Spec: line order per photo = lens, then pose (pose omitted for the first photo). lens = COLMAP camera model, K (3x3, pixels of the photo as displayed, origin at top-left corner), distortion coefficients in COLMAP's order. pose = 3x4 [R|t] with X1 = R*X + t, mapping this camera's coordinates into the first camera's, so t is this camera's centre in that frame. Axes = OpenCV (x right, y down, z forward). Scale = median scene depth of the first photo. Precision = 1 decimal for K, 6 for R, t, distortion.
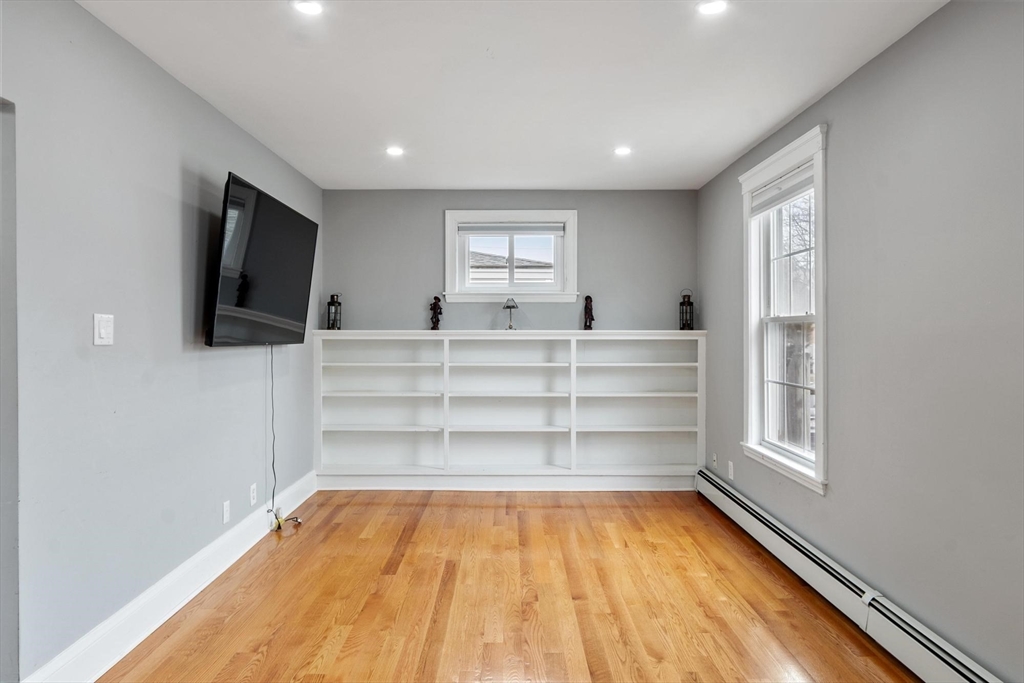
lens RADIAL K [[650.5, 0, 512.0], [0, 650.5, 341.5], [0, 0, 1]] dist [-0.002000, -0.000754]
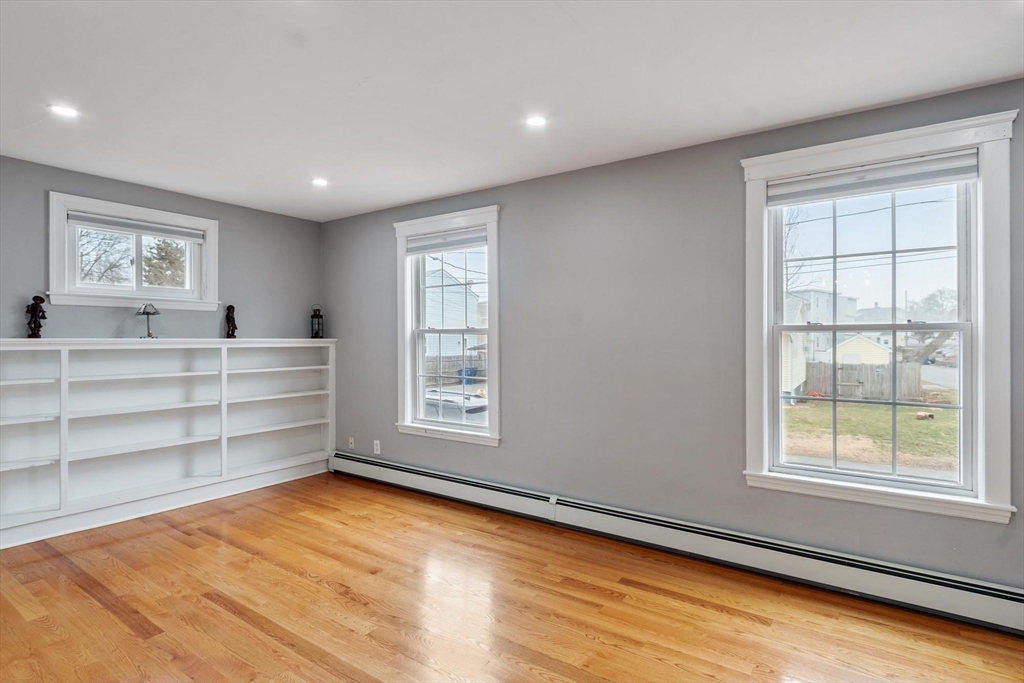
lens RADIAL K [[516.0, 0, 512.0], [0, 516.0, 341.5], [0, 0, 1]] dist [0.000656, -0.000061]
pose [[0.578934, -0.003562, 0.815366, -0.303983], [0.012339, 0.999914, -0.004392, -0.003645], [-0.815281, 0.012603, 0.578929, 0.163288]]
